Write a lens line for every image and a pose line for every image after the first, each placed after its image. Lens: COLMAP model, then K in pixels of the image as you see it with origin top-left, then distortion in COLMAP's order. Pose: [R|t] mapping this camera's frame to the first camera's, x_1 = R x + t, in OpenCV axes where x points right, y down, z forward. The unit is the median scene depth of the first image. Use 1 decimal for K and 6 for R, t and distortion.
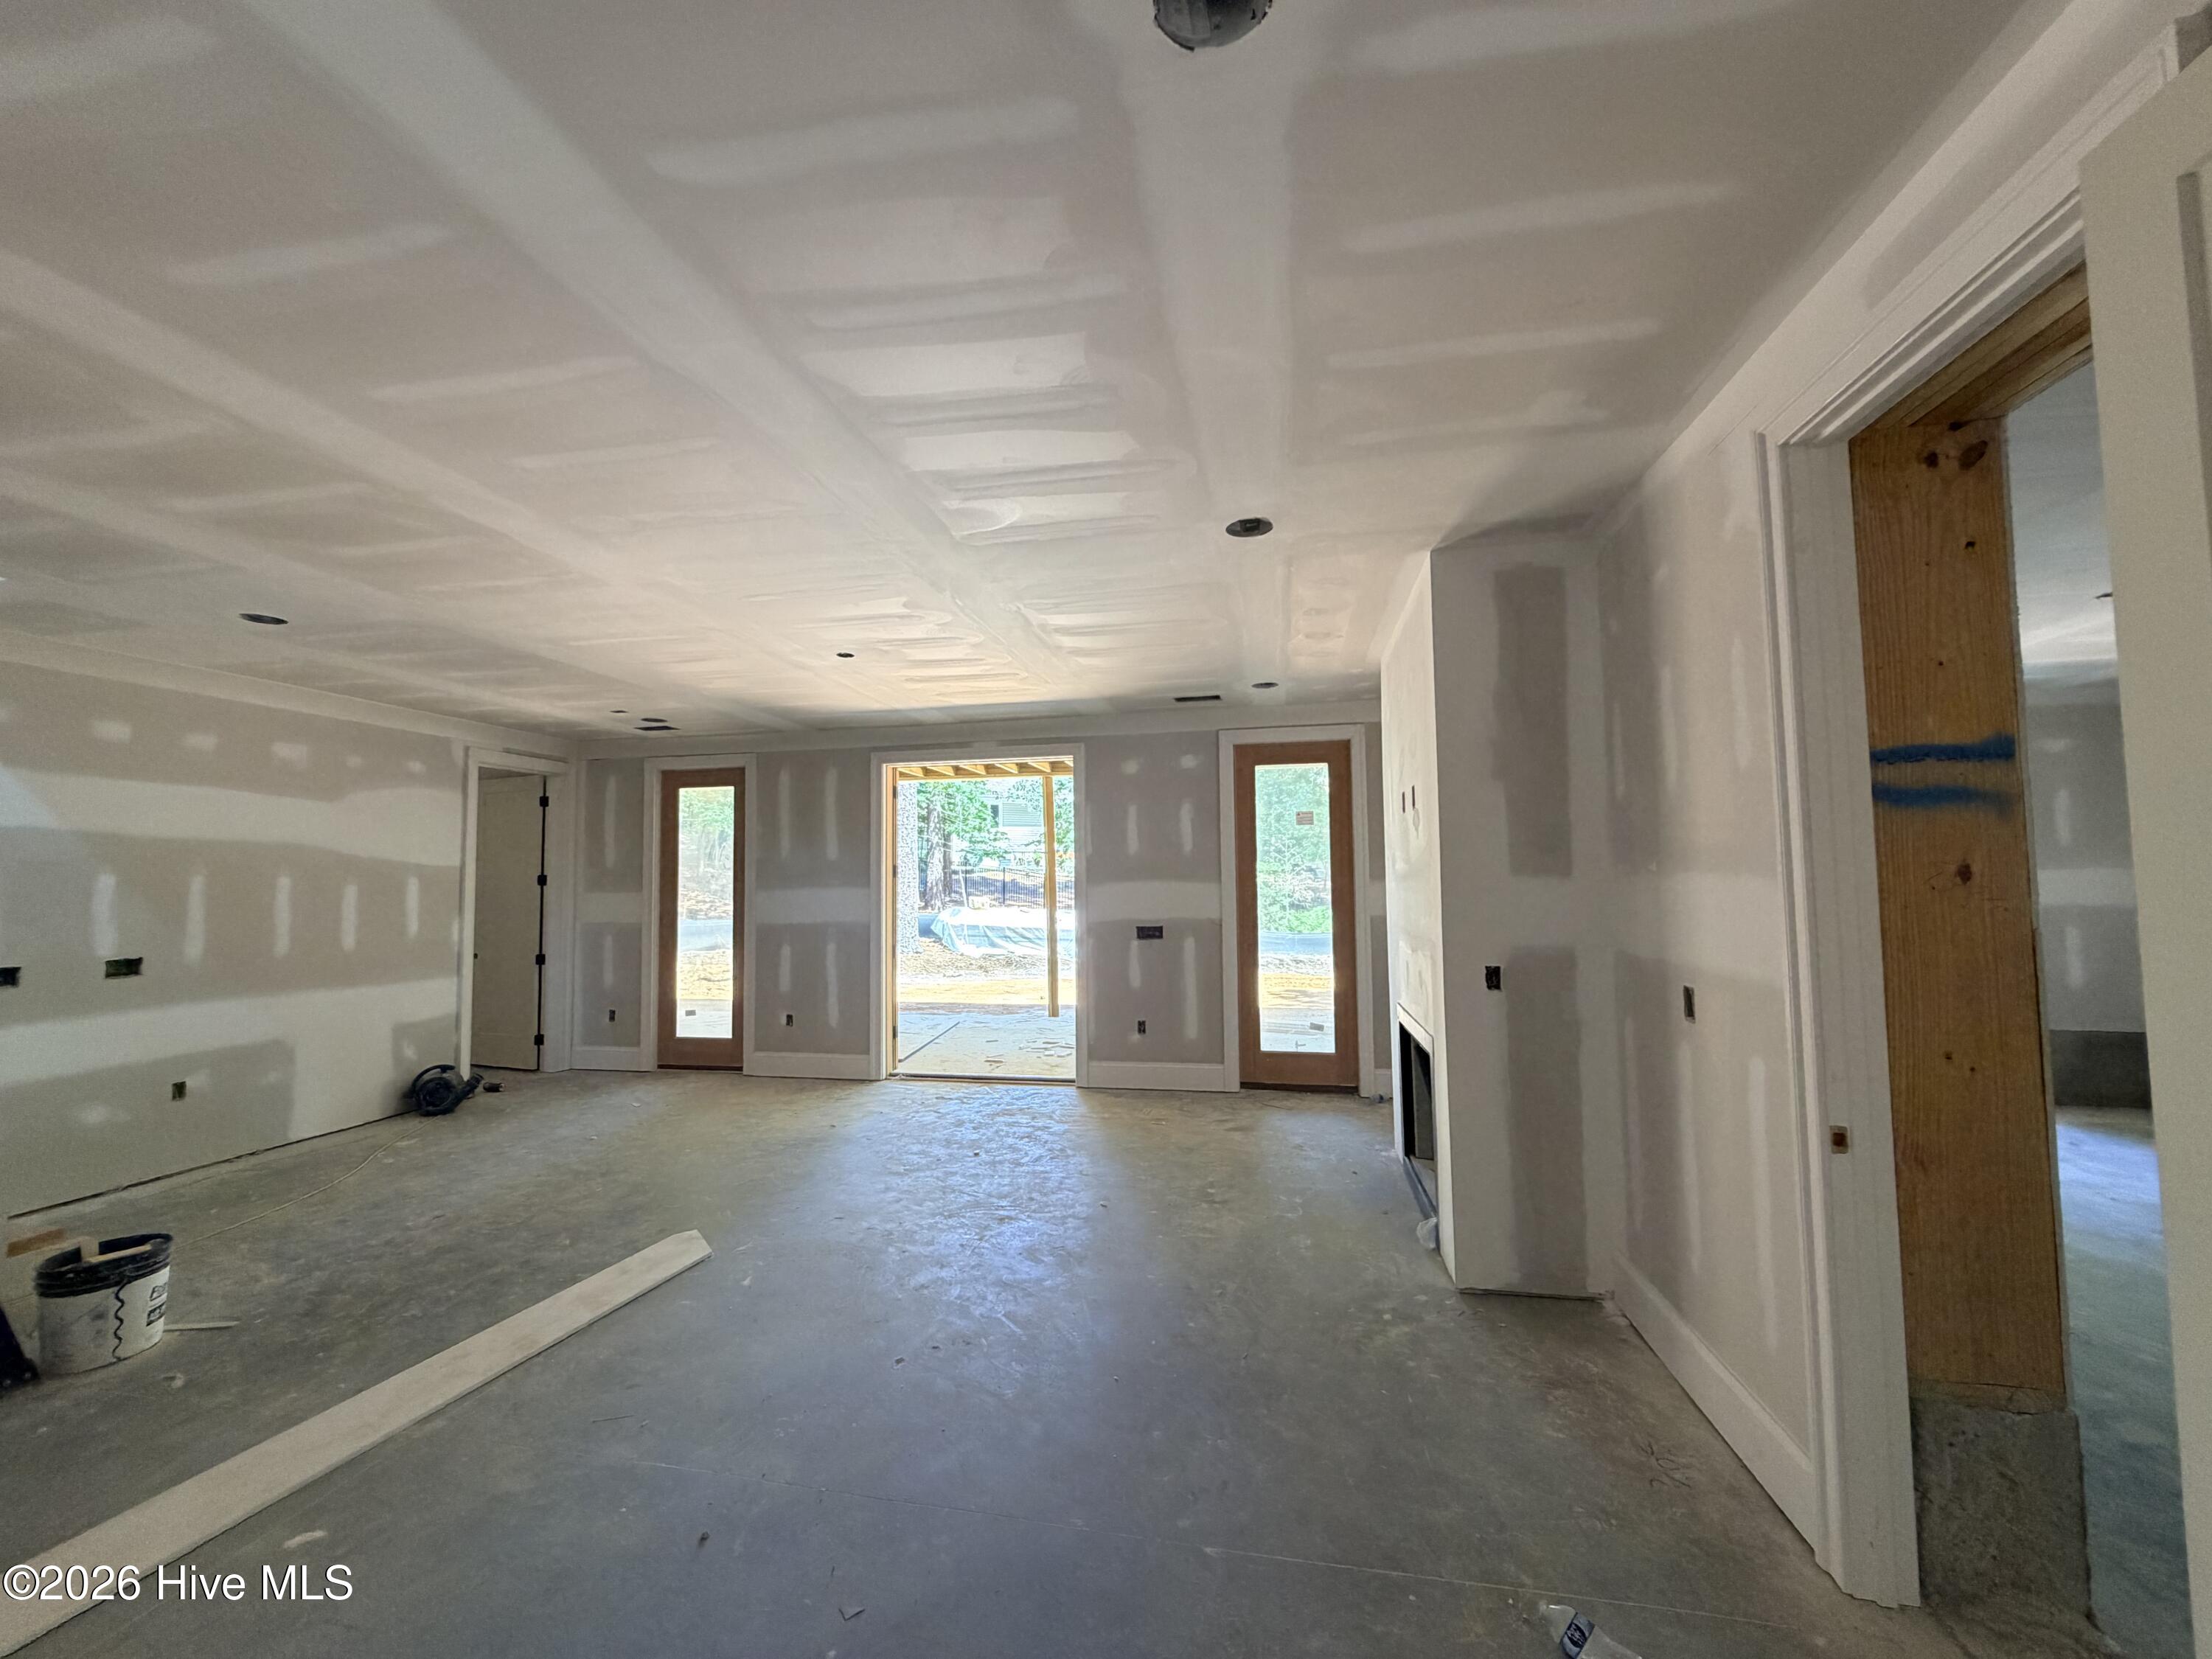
lens RADIAL K [[883.8, 0, 1099.0], [0, 883.8, 833.1], [0, 0, 1]] dist [0.003077, 0.000194]
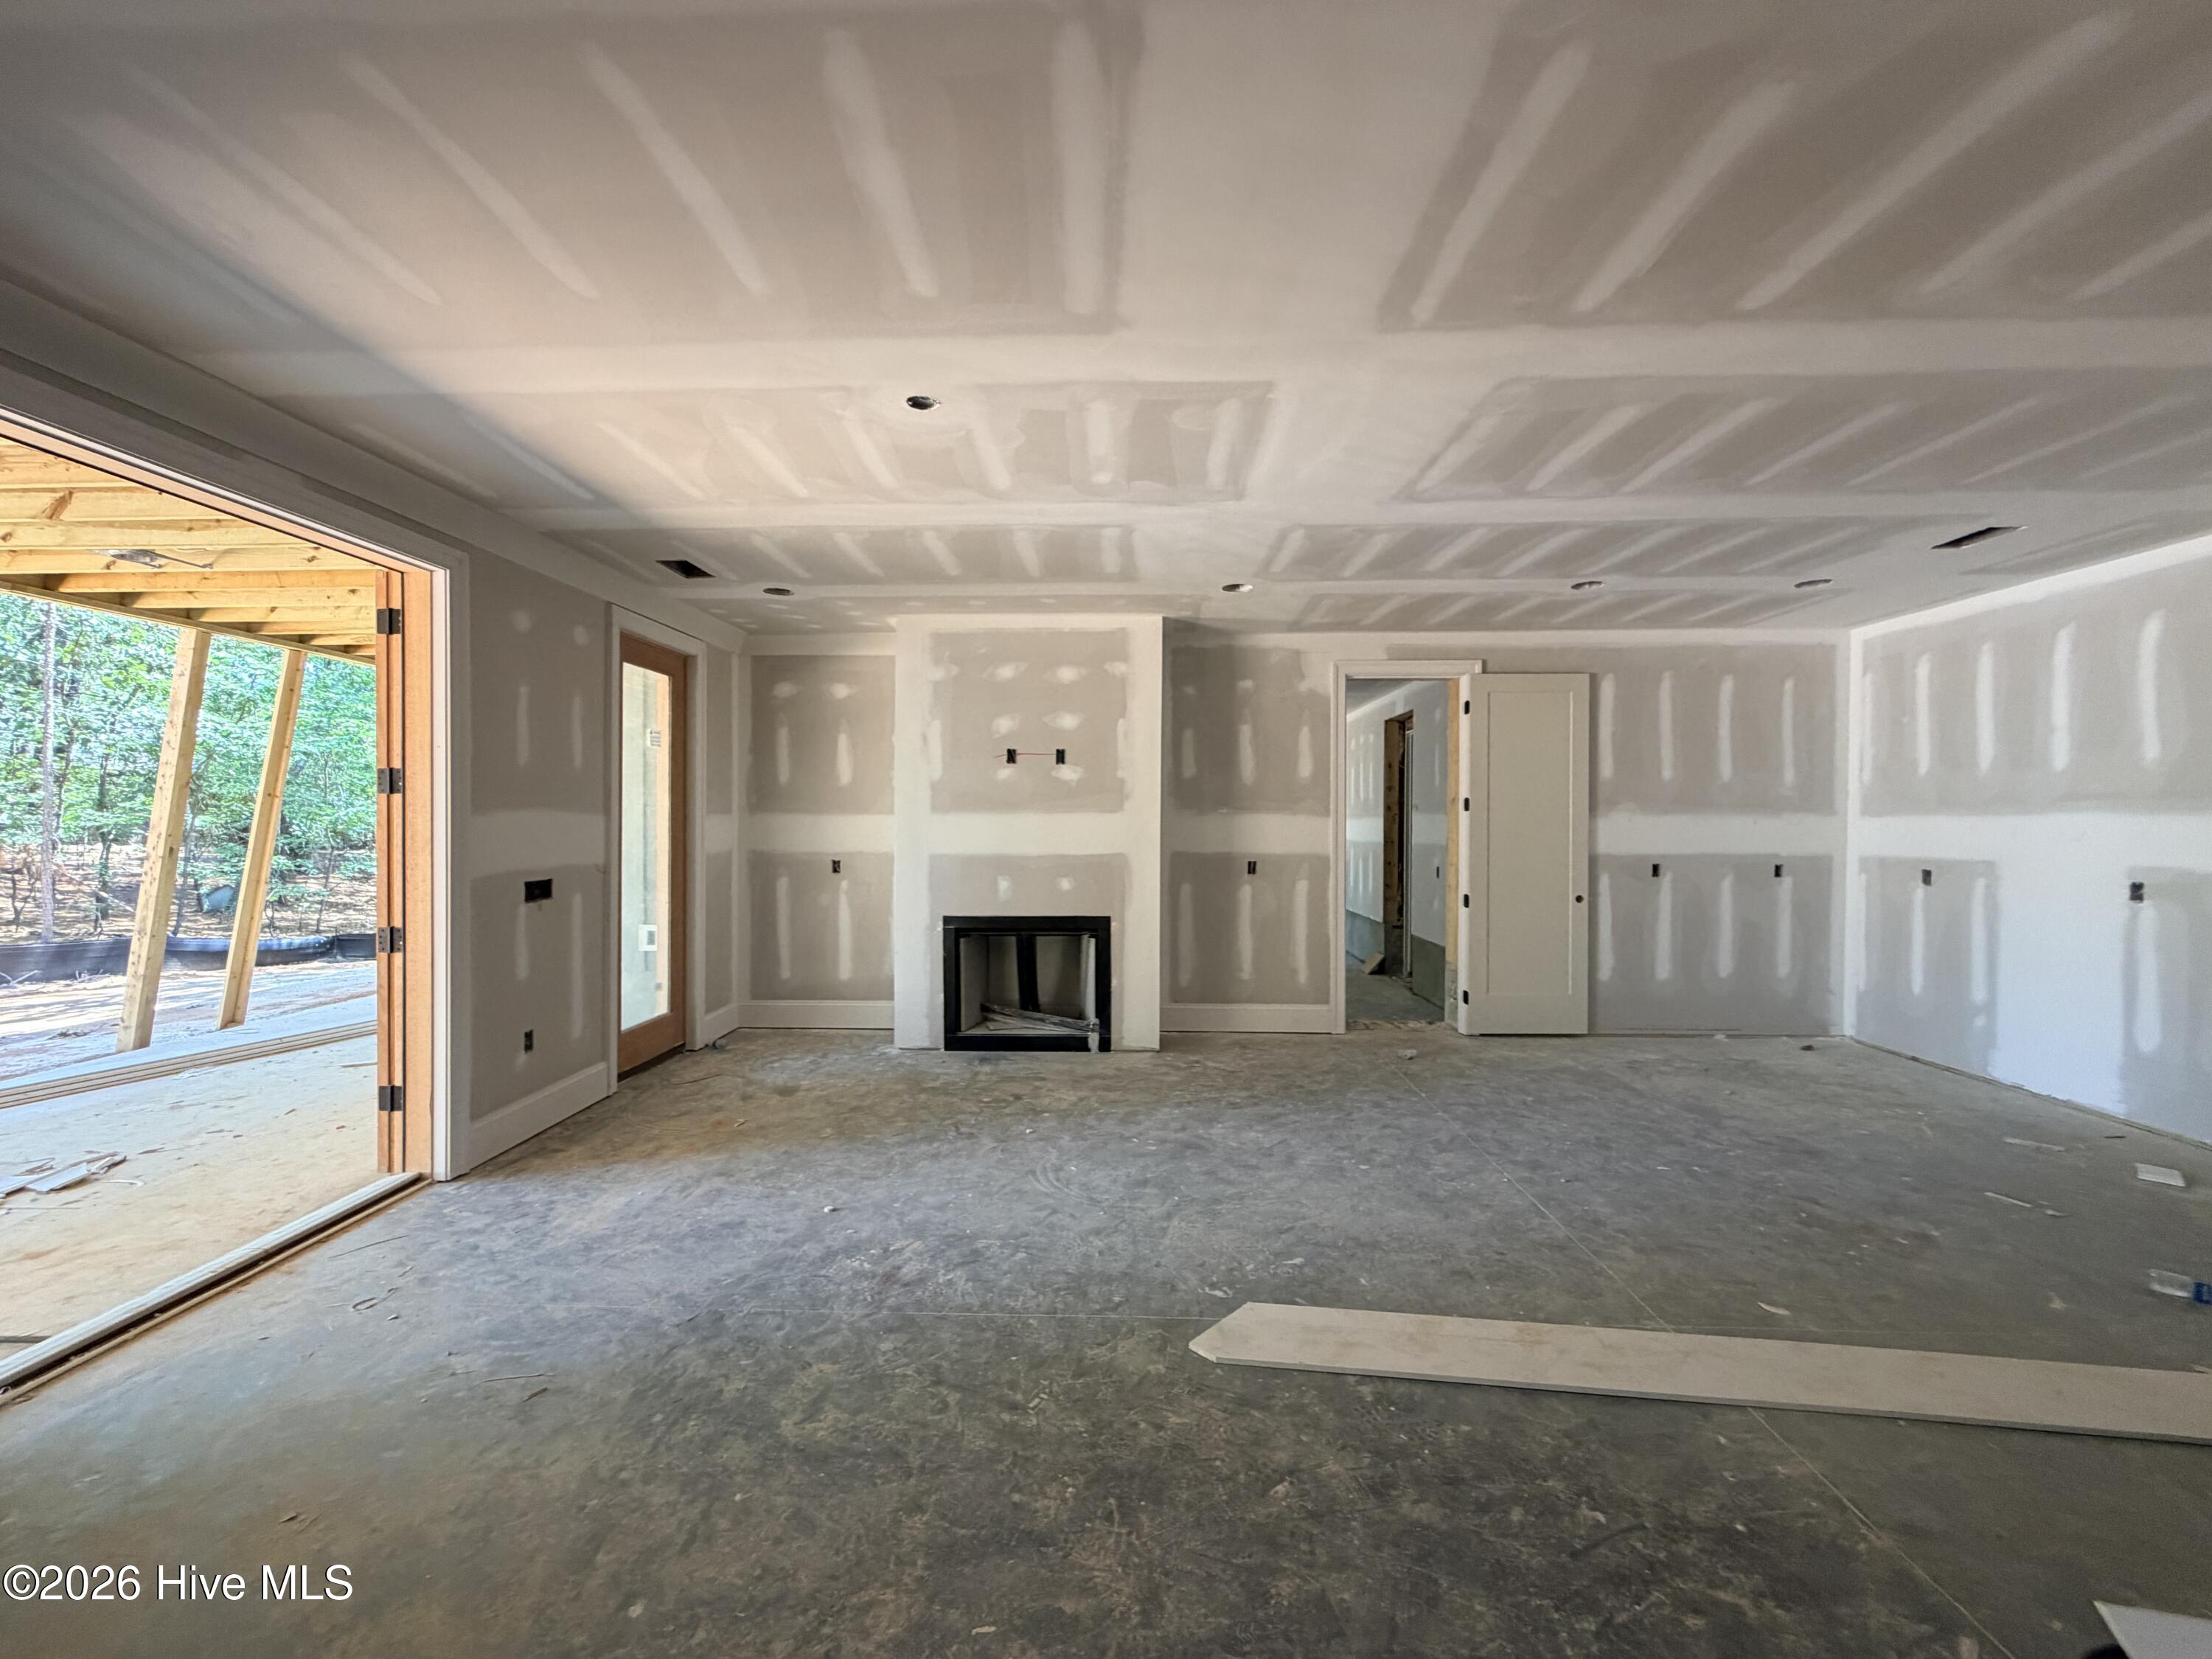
lens RADIAL K [[883.8, 0, 1099.0], [0, 883.8, 833.1], [0, 0, 1]] dist [0.003077, 0.000194]
pose [[-0.172741, -0.003999, 0.984959, -0.941334], [-0.058078, 0.998293, -0.006133, 0.076722], [-0.983253, -0.058264, -0.172678, 1.051857]]
